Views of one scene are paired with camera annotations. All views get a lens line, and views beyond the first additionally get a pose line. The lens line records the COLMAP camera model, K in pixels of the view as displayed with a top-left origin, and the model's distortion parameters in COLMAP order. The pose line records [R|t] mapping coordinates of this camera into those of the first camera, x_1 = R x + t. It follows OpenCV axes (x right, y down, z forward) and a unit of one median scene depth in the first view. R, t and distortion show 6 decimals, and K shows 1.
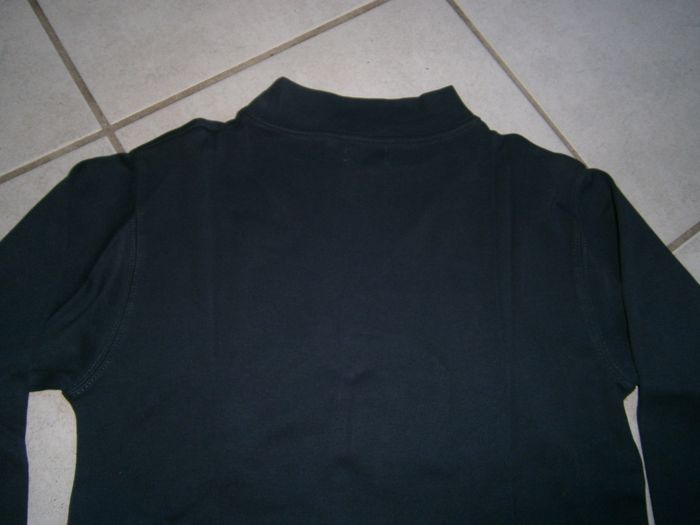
lens RADIAL K [[543.1, 0, 350.1], [0, 543.1, 265.0], [0, 0, 1]] dist [-0.006153, -0.002650]
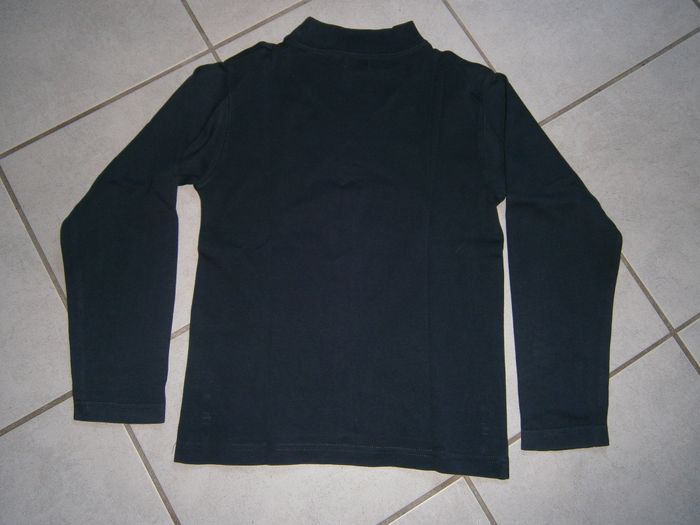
lens RADIAL K [[543.1, 0, 352.2], [0, 543.1, 265.4], [0, 0, 1]] dist [-0.006153, -0.002650]
pose [[0.995006, 0.032581, -0.094344, 0.199856], [-0.022479, 0.994088, 0.106229, 0.255224], [0.097247, -0.103577, 0.989856, -0.781754]]
